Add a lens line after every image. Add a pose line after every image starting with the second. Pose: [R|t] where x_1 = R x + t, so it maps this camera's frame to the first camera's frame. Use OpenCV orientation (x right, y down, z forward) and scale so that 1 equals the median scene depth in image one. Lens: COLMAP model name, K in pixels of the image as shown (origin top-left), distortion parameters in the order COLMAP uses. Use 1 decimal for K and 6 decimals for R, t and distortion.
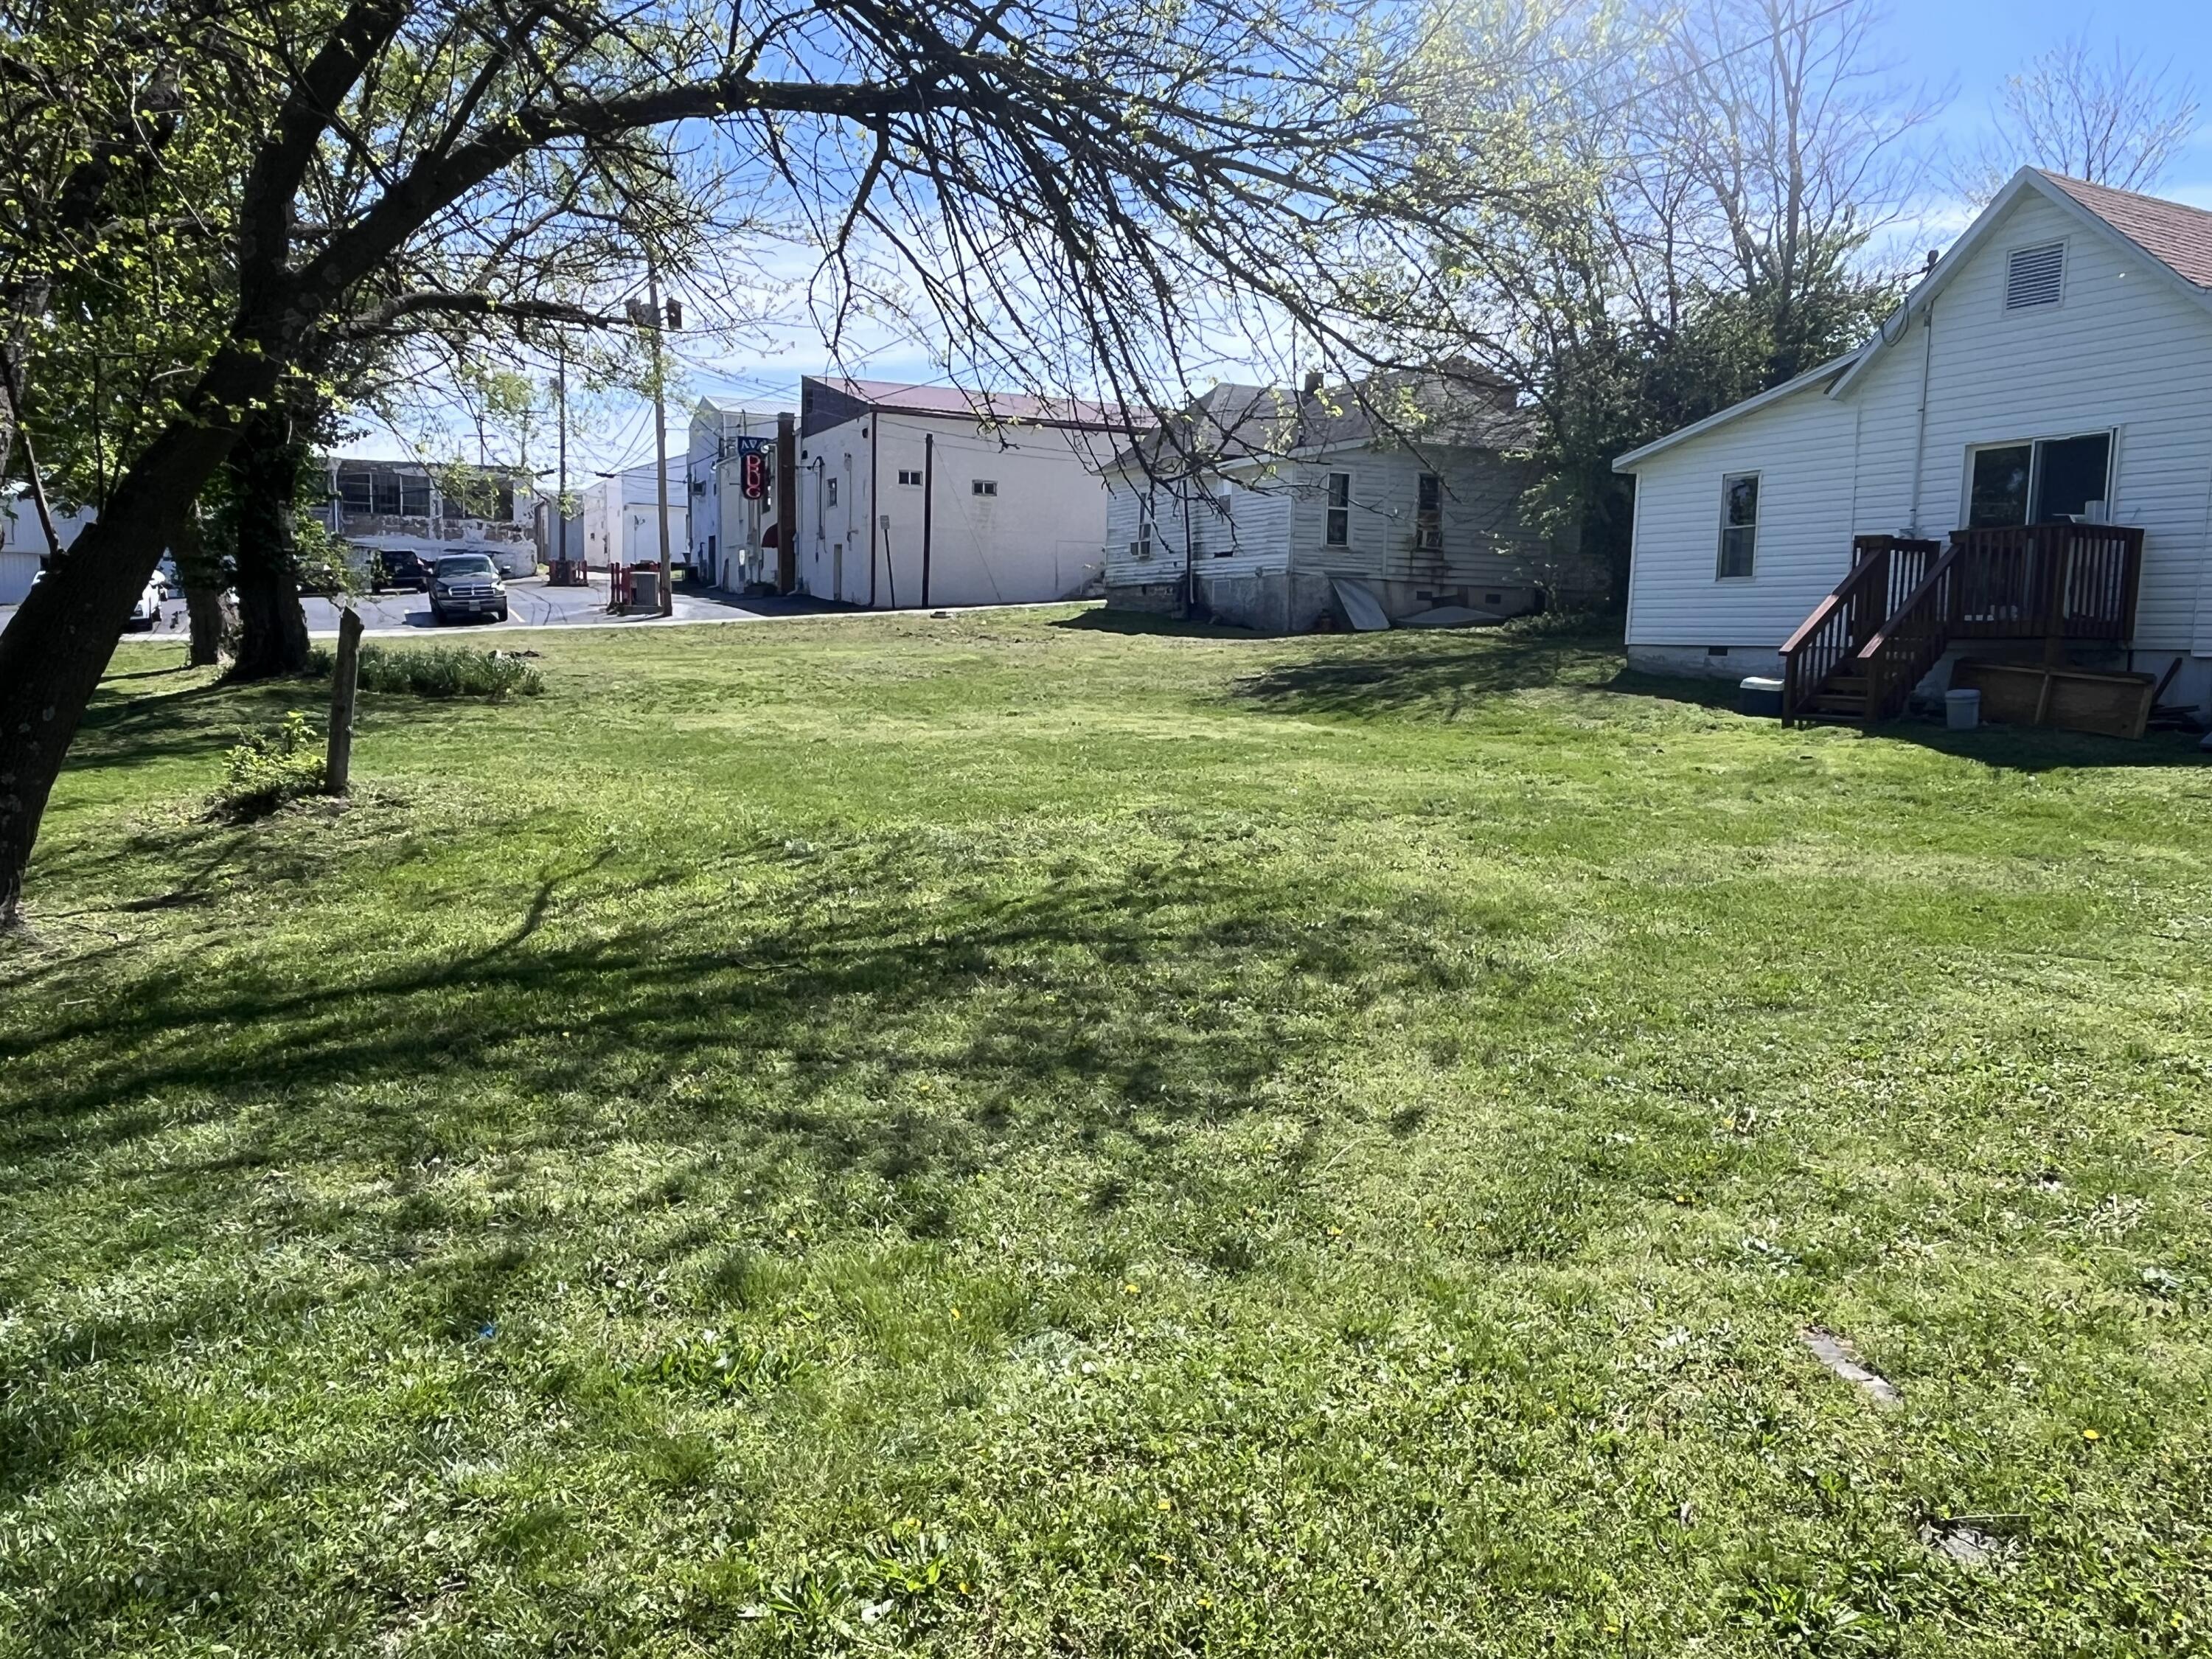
lens RADIAL K [[1632.9, 0, 1105.4], [0, 1632.9, 836.9], [0, 0, 1]] dist [0.012823, -0.014926]
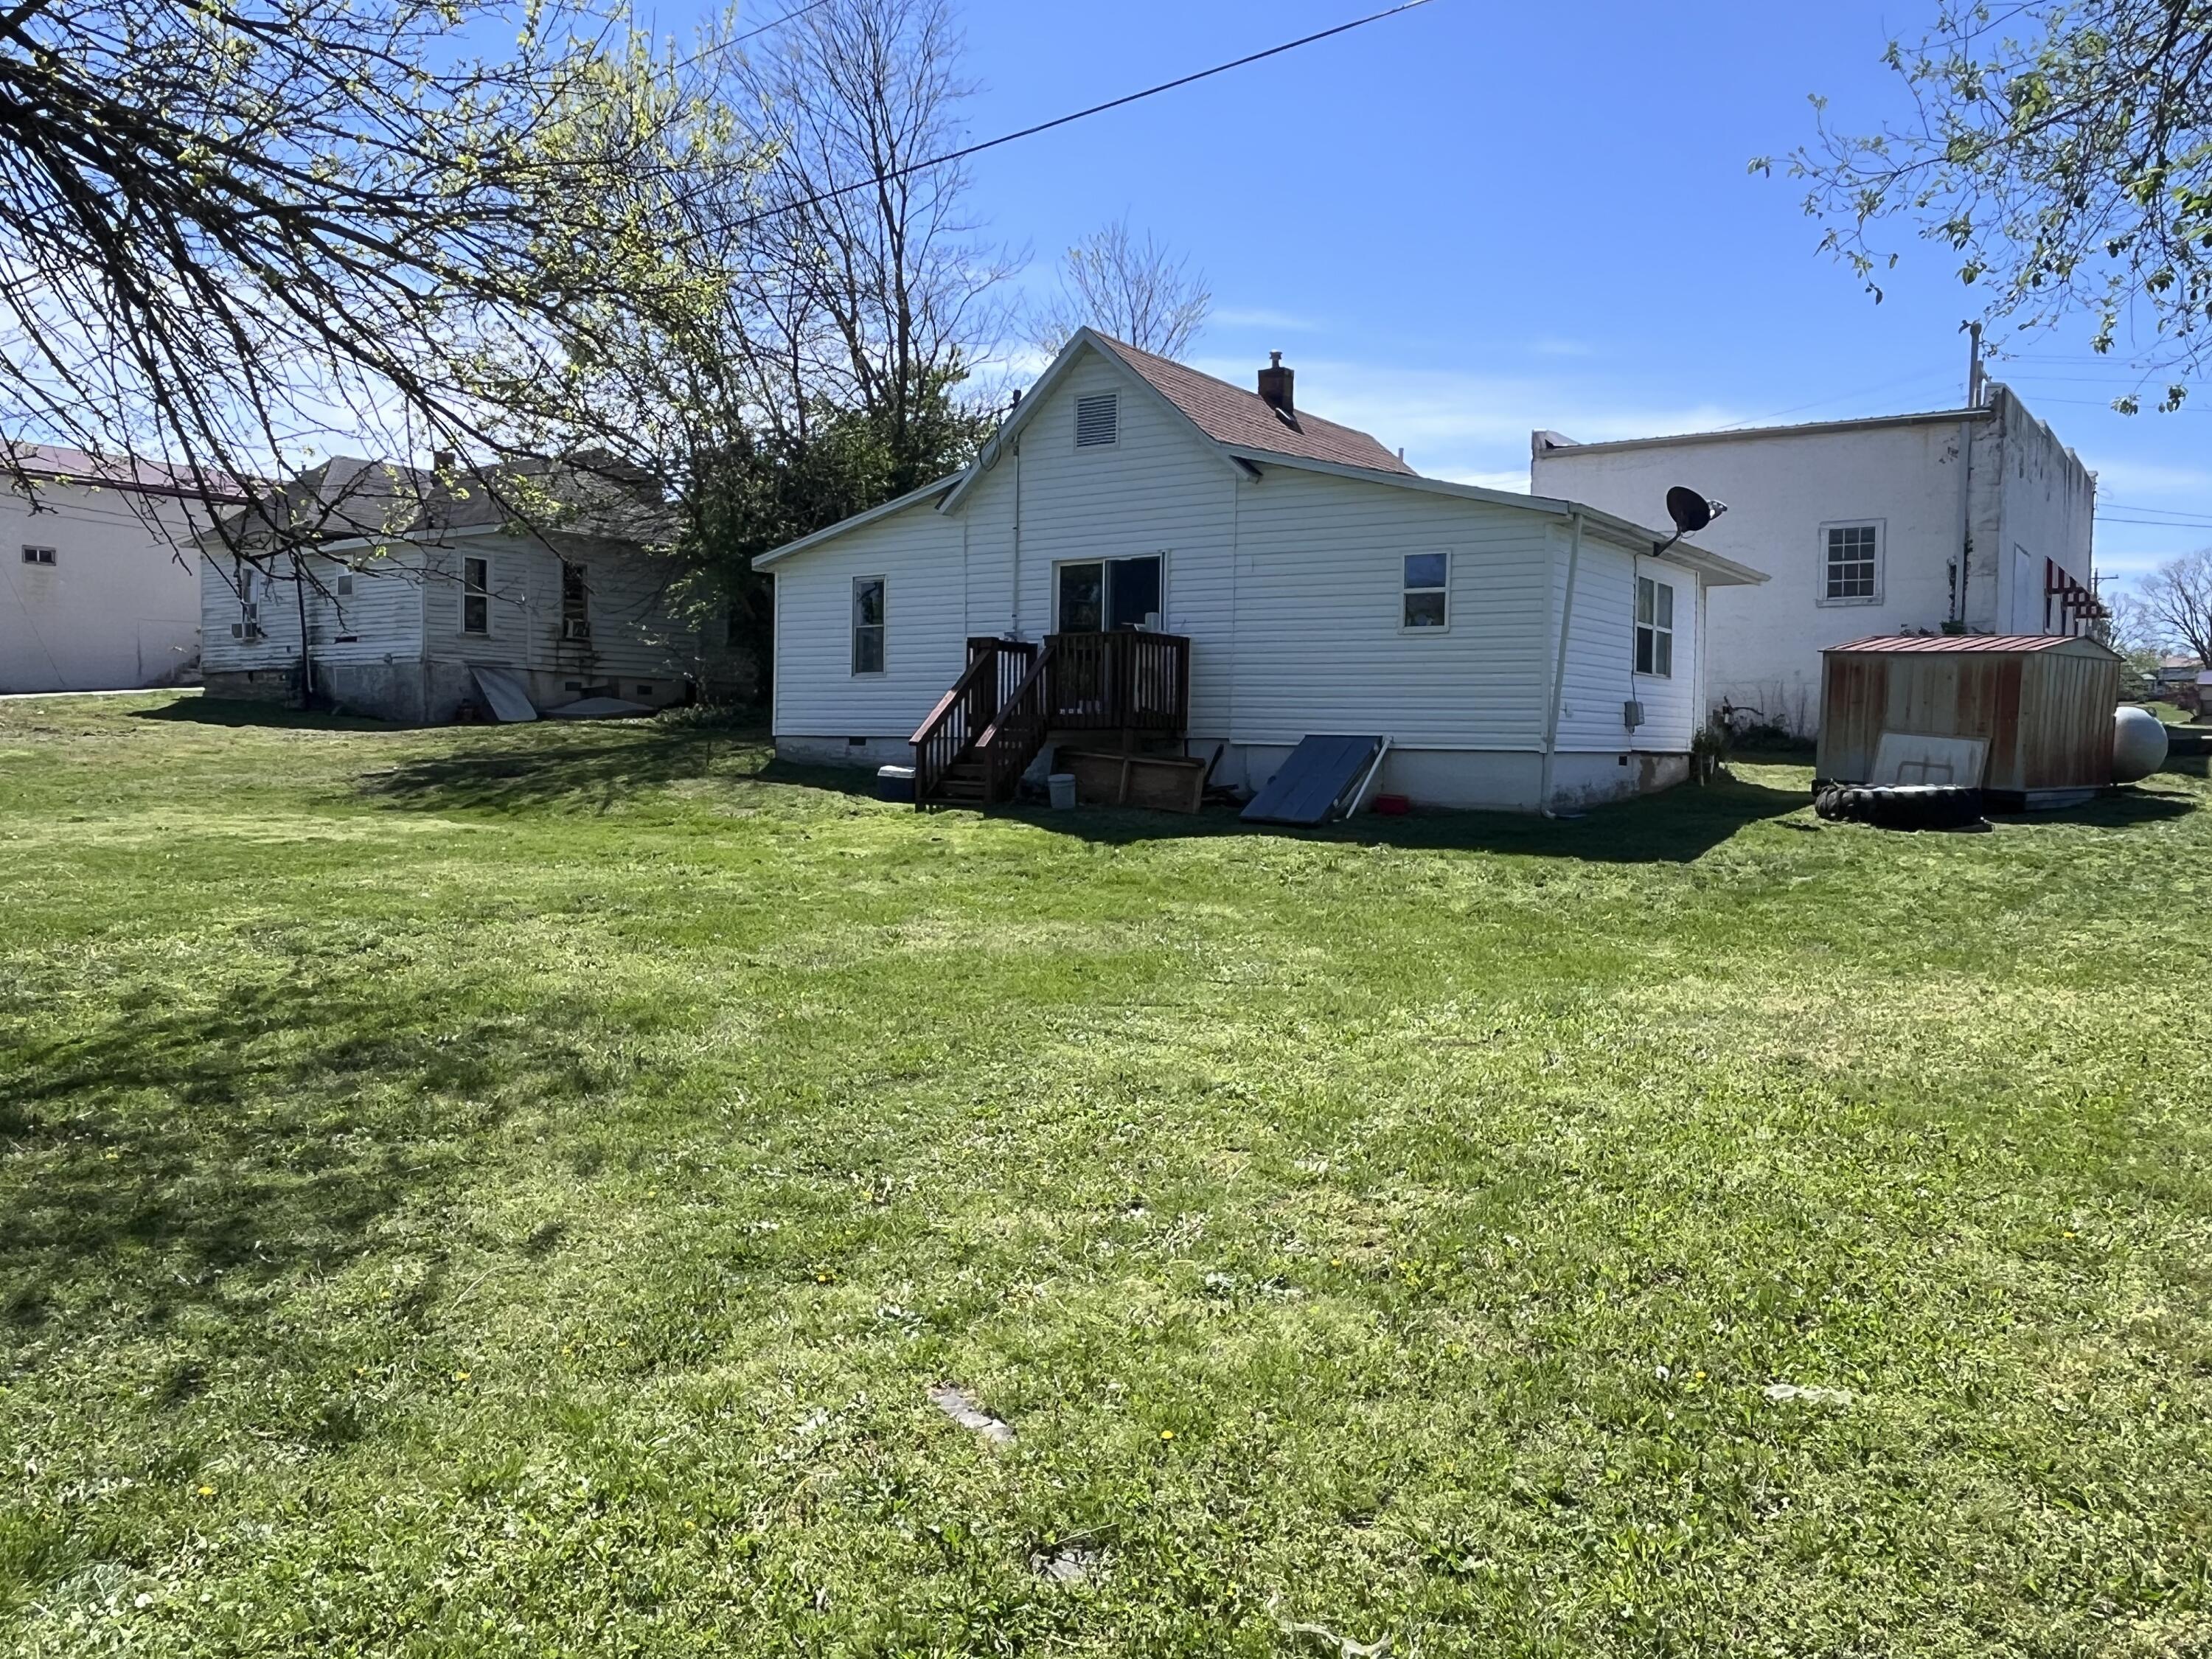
lens RADIAL K [[1632.9, 0, 1095.7], [0, 1632.9, 814.8], [0, 0, 1]] dist [0.012823, -0.014926]
pose [[0.879759, -0.027771, 0.474608, 0.012579], [0.060264, 0.996754, -0.053385, -0.000951], [-0.471584, 0.075568, 0.878577, 0.001058]]
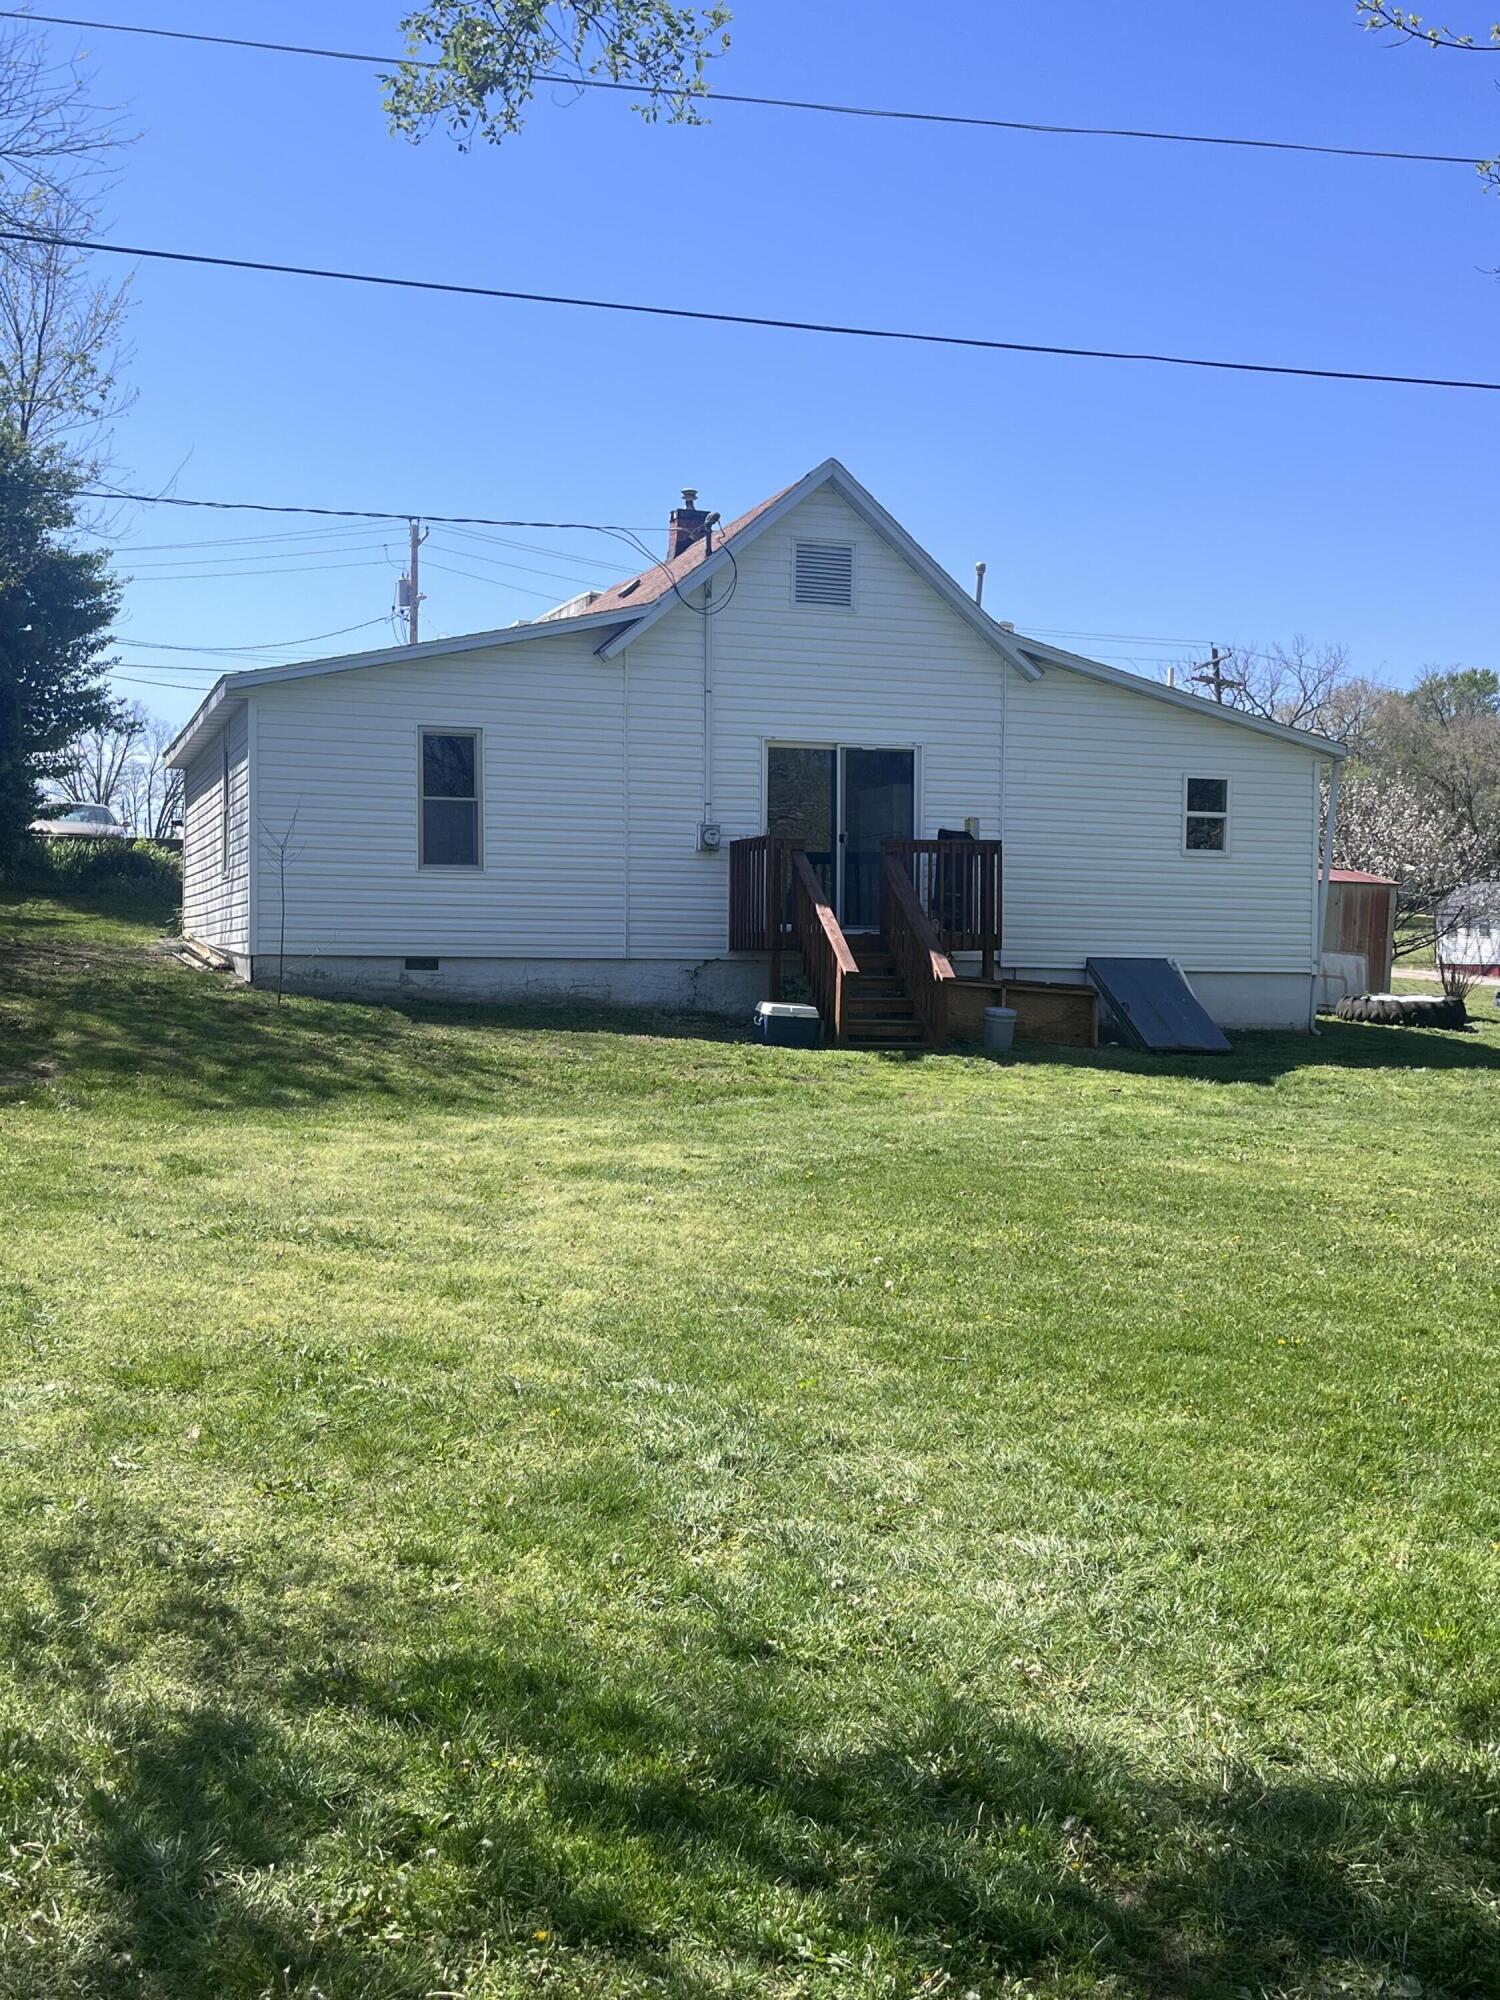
lens RADIAL K [[2049.1, 0, 750.4], [0, 2049.1, 1002.0], [0, 0, 1]] dist [0.022765, 0.000000]
pose [[0.128938, -0.049432, 0.990420, -1.063302], [0.106318, 0.993689, 0.035754, -0.234670], [-0.985937, 0.100690, 0.133380, 1.509688]]
